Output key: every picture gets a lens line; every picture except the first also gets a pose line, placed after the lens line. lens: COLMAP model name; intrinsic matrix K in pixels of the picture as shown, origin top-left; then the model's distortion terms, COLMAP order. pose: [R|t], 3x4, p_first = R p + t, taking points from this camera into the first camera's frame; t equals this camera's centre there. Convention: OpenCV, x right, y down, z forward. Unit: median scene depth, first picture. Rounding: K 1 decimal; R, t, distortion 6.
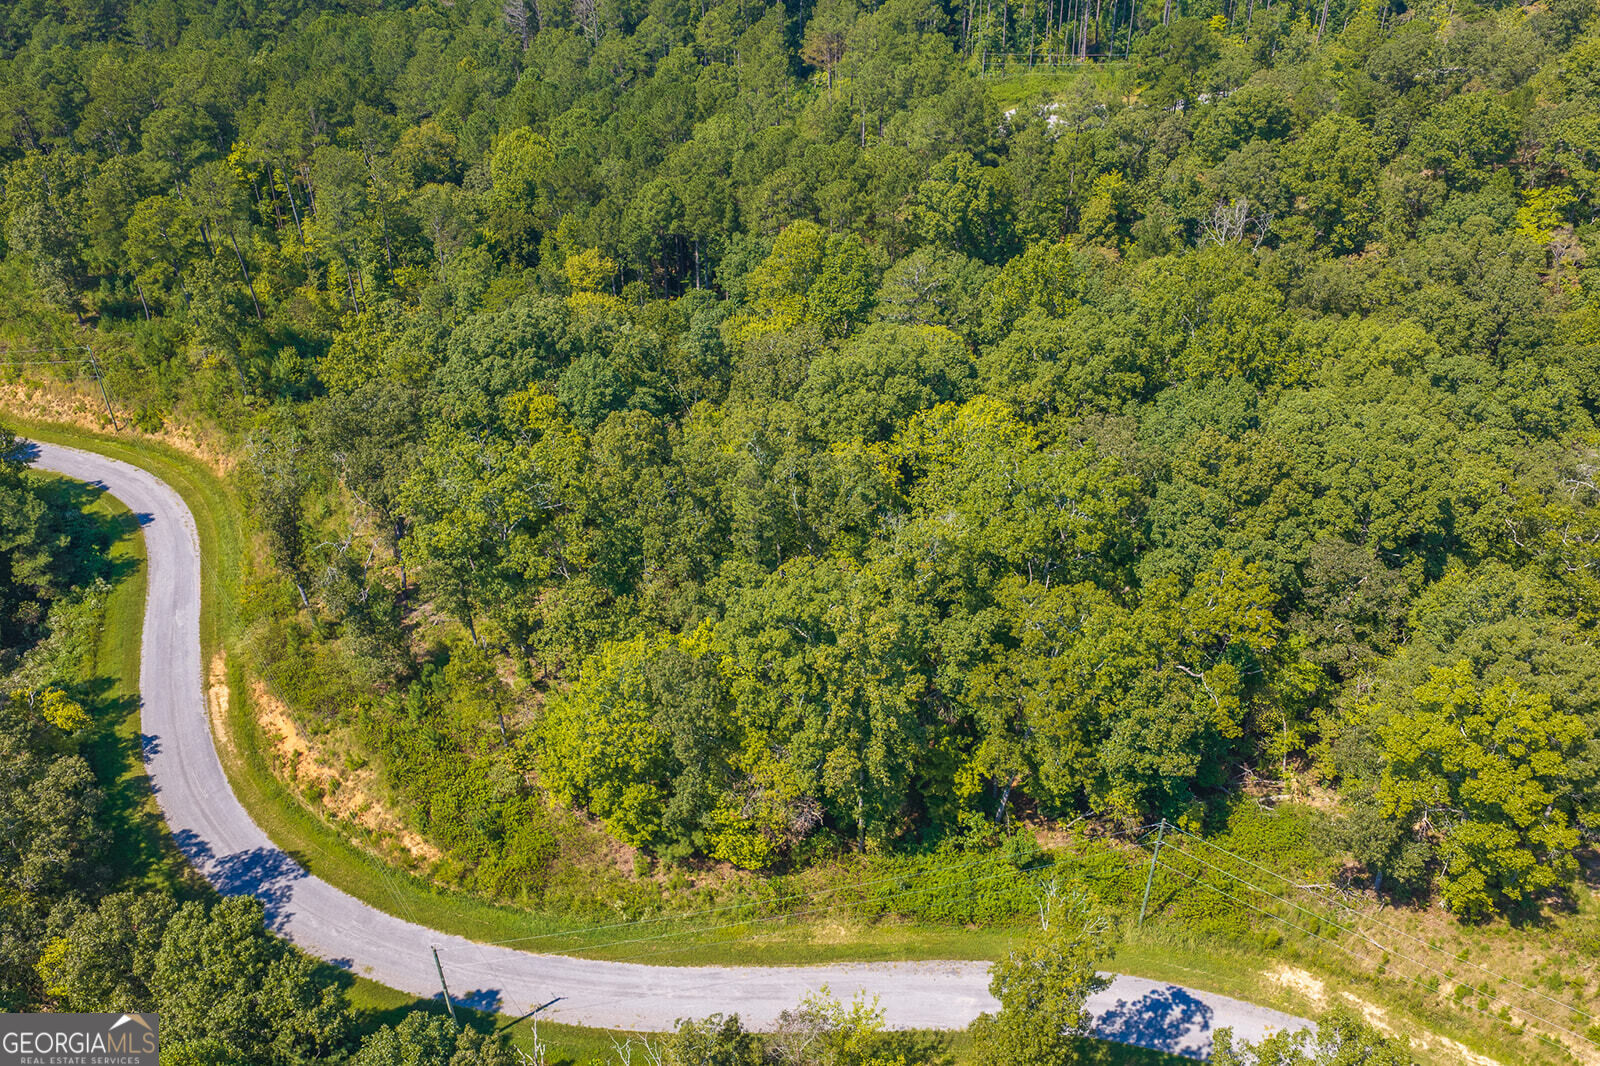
lens RADIAL K [[1293.6, 0, 800.0], [0, 1293.6, 533.0], [0, 0, 1]] dist [0.013193, 0.000725]
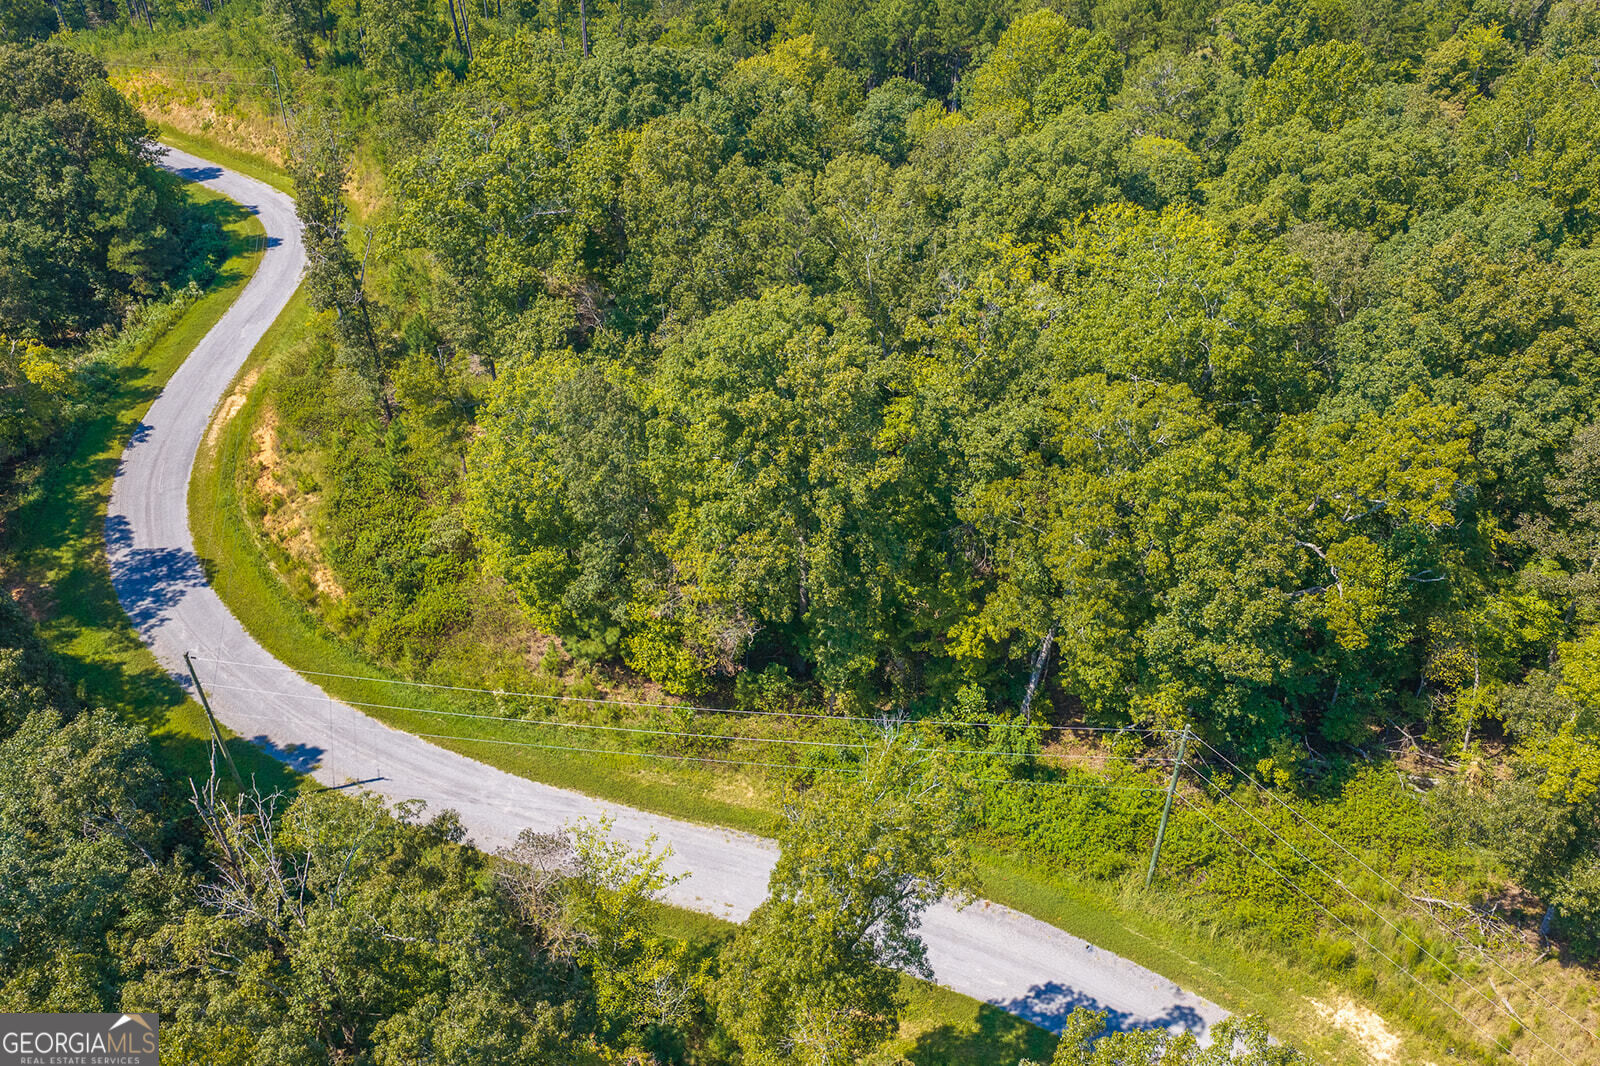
lens RADIAL K [[1315.5, 0, 800.0], [0, 1315.5, 533.0], [0, 0, 1]] dist [-0.000207, 0.003876]
pose [[0.944801, 0.195325, -0.263059, 0.212349], [-0.190006, 0.980715, 0.045772, 0.111770], [0.266926, 0.006737, 0.963693, 0.255899]]
